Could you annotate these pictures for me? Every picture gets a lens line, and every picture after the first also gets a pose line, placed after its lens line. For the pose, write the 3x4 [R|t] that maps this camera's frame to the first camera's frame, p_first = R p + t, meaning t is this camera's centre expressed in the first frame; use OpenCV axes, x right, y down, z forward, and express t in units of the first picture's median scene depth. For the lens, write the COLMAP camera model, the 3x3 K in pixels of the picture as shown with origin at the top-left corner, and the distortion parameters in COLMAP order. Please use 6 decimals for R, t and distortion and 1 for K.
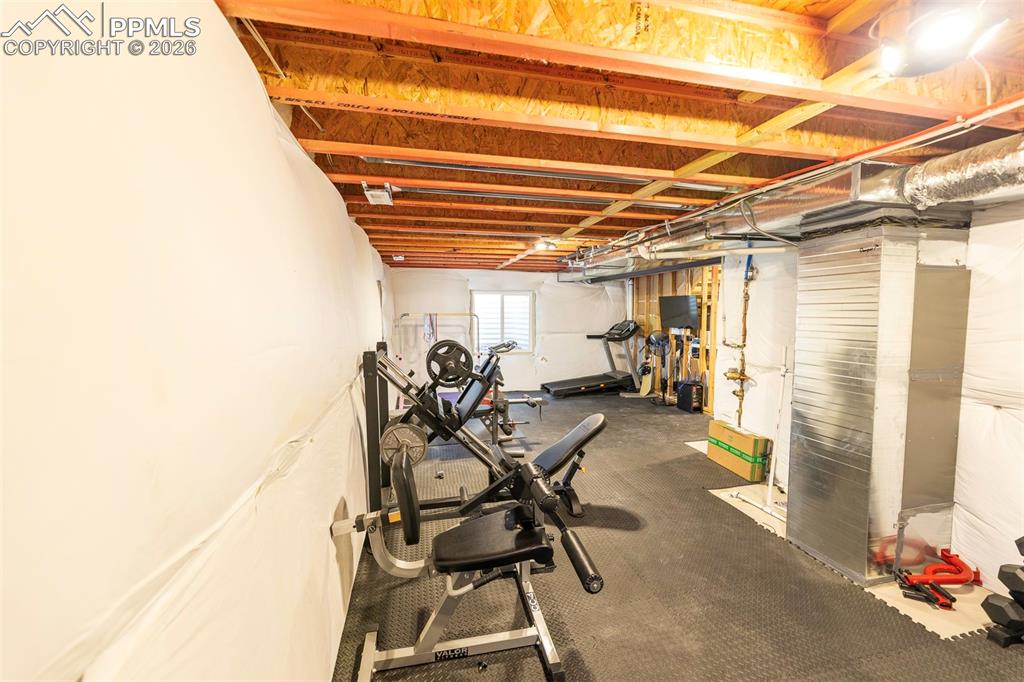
lens RADIAL K [[409.3, 0, 511.1], [0, 409.3, 341.6], [0, 0, 1]] dist [-0.001049, 0.000096]
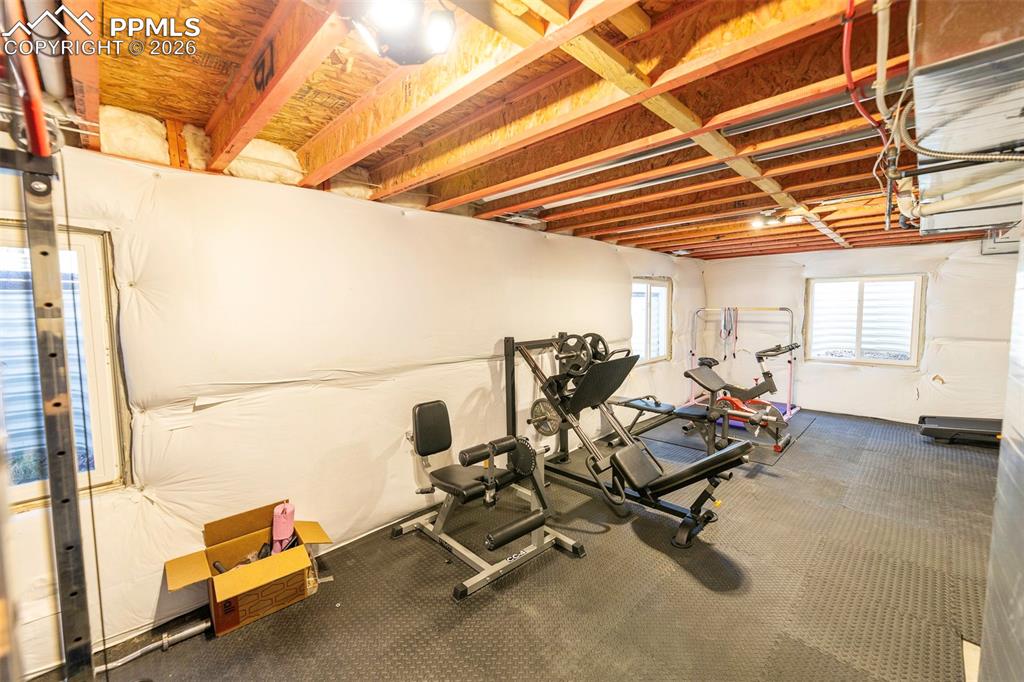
lens RADIAL K [[409.3, 0, 509.5], [0, 409.3, 336.7], [0, 0, 1]] dist [-0.001049, 0.000096]
pose [[0.527065, 0.059748, -0.847722, 0.560515], [-0.057471, 0.997748, 0.034590, -0.014483], [0.847880, 0.030488, 0.529312, 0.197333]]
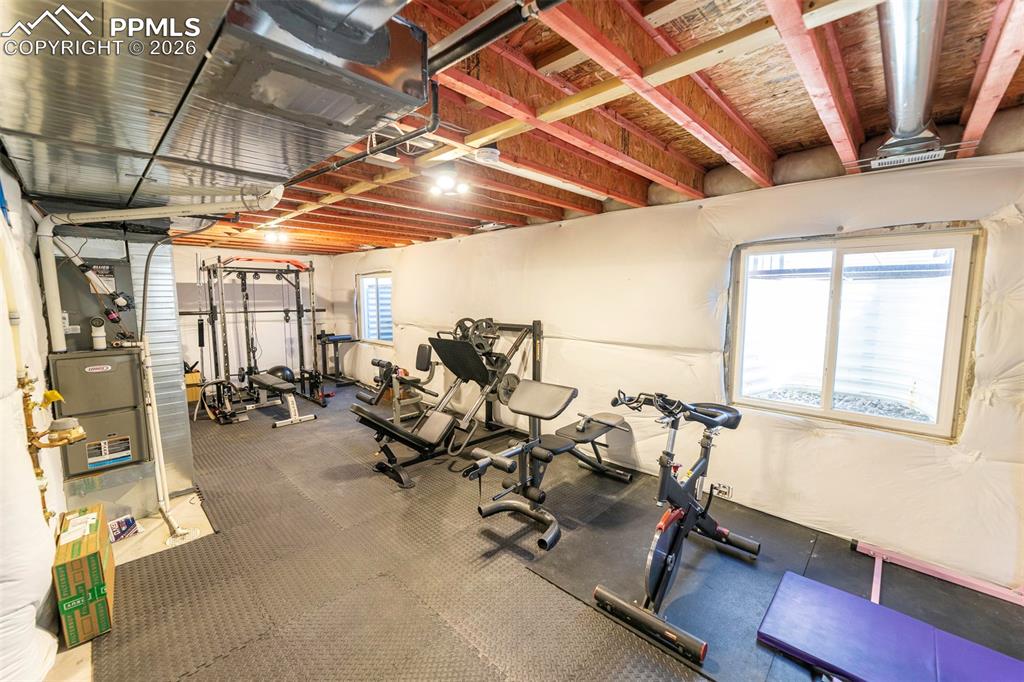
lens RADIAL K [[409.3, 0, 508.7], [0, 409.3, 342.0], [0, 0, 1]] dist [-0.001049, 0.000096]
pose [[-0.839522, 0.065069, -0.539416, 0.384650], [-0.039819, 0.982765, 0.180521, -0.136608], [0.541865, 0.173030, -0.822462, 1.766641]]
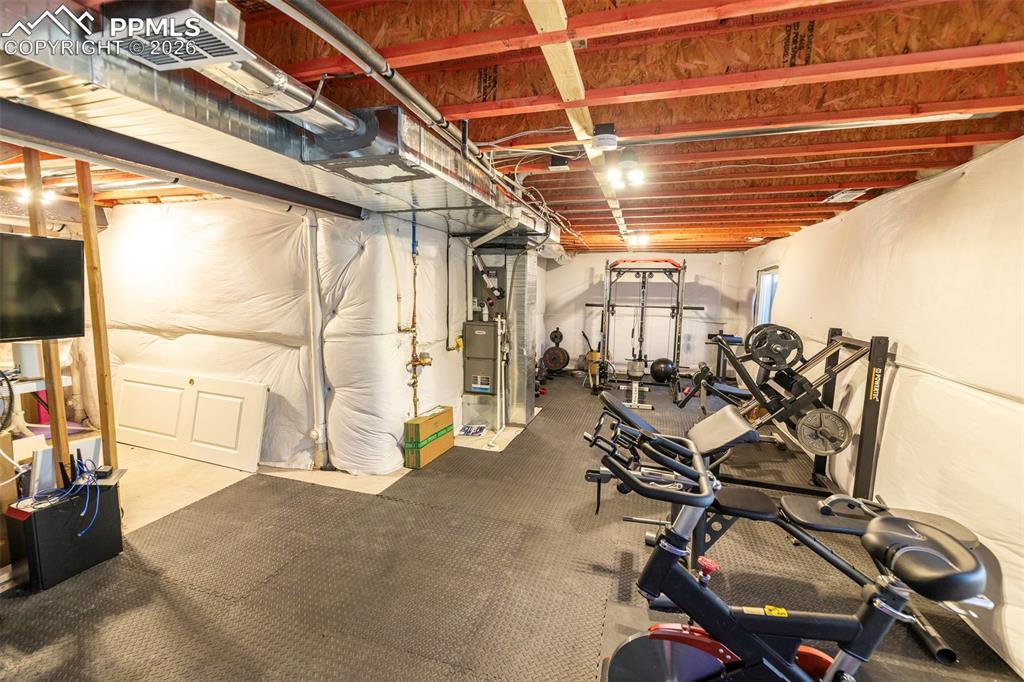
lens RADIAL K [[428.2, 0, 511.8], [0, 428.2, 341.8], [0, 0, 1]] dist [-0.001710, -0.000034]
pose [[-0.862803, -0.074700, 0.499990, -0.101911], [0.022814, 0.982262, 0.186123, -0.138159], [-0.505025, 0.171994, -0.845794, 1.818080]]
